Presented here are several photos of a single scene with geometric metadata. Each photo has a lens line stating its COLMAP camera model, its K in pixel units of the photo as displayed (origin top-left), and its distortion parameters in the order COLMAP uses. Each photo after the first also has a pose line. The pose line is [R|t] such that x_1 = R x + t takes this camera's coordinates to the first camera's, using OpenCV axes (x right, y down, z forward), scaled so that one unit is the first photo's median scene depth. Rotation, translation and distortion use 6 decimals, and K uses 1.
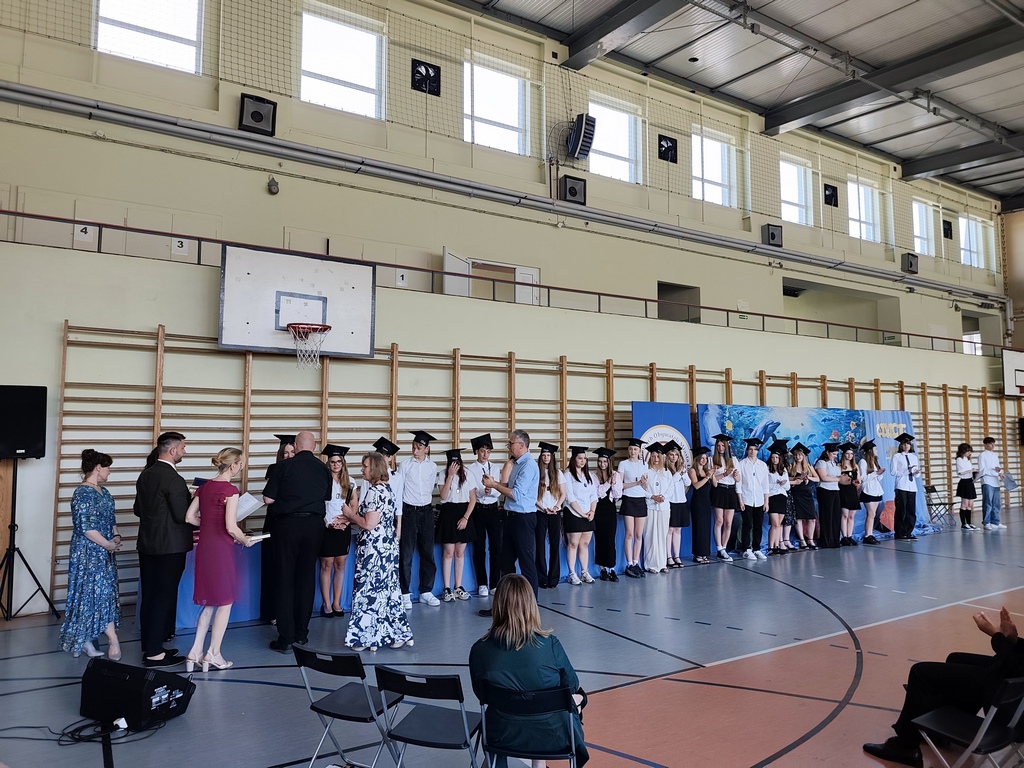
lens RADIAL K [[696.0, 0, 512.0], [0, 696.0, 384.0], [0, 0, 1]] dist [0.064269, -0.089449]
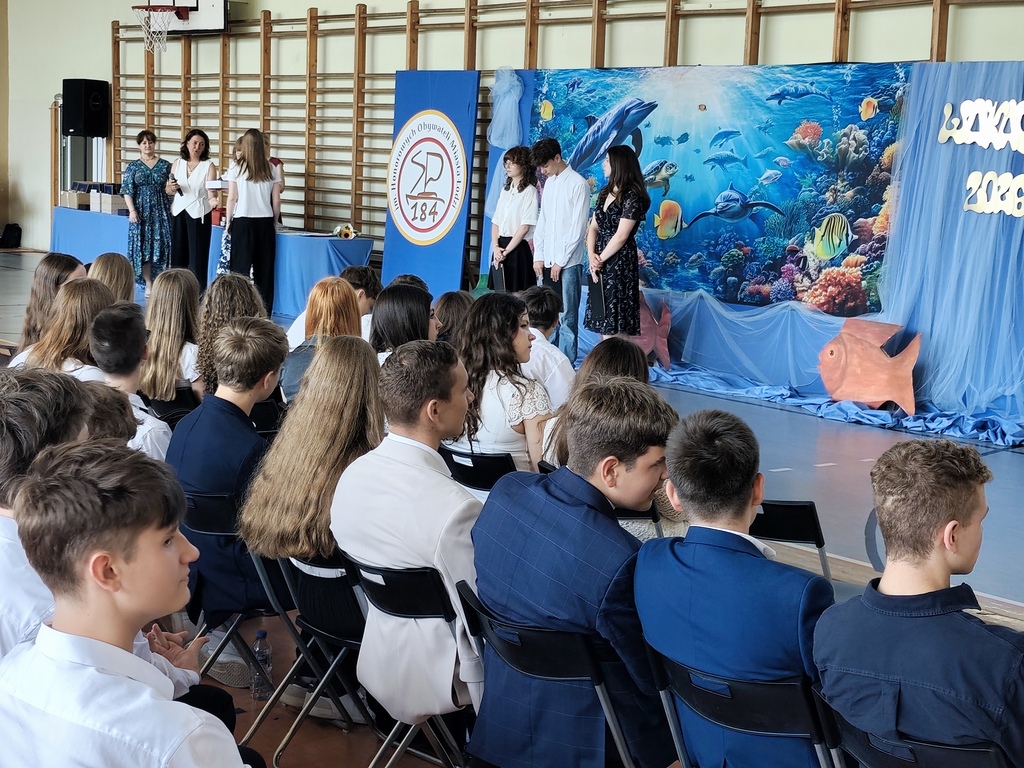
lens RADIAL K [[1838.1, 0, 512.0], [0, 1838.1, 384.0], [0, 0, 1]] dist [0.237101, -1.335099]
pose [[0.114360, 0.134558, -0.984285, 1.418058], [0.043201, 0.989174, 0.140245, 0.057014], [0.992500, -0.058560, 0.107309, 0.705378]]
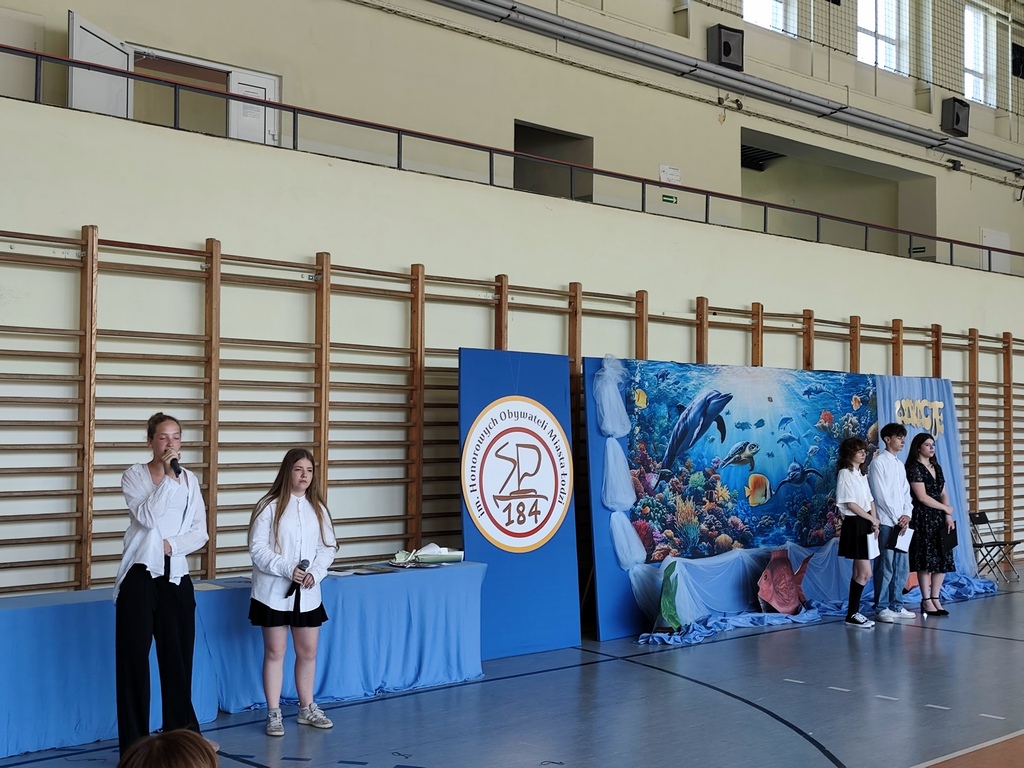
lens RADIAL K [[1293.4, 0, 499.6], [0, 1293.4, 387.4], [0, 0, 1]] dist [0.136507, -0.335523]
pose [[0.980602, 0.014412, 0.195480, 0.014344], [-0.023573, 0.998726, 0.044619, 0.008262], [-0.194588, -0.048361, 0.979692, 0.060033]]
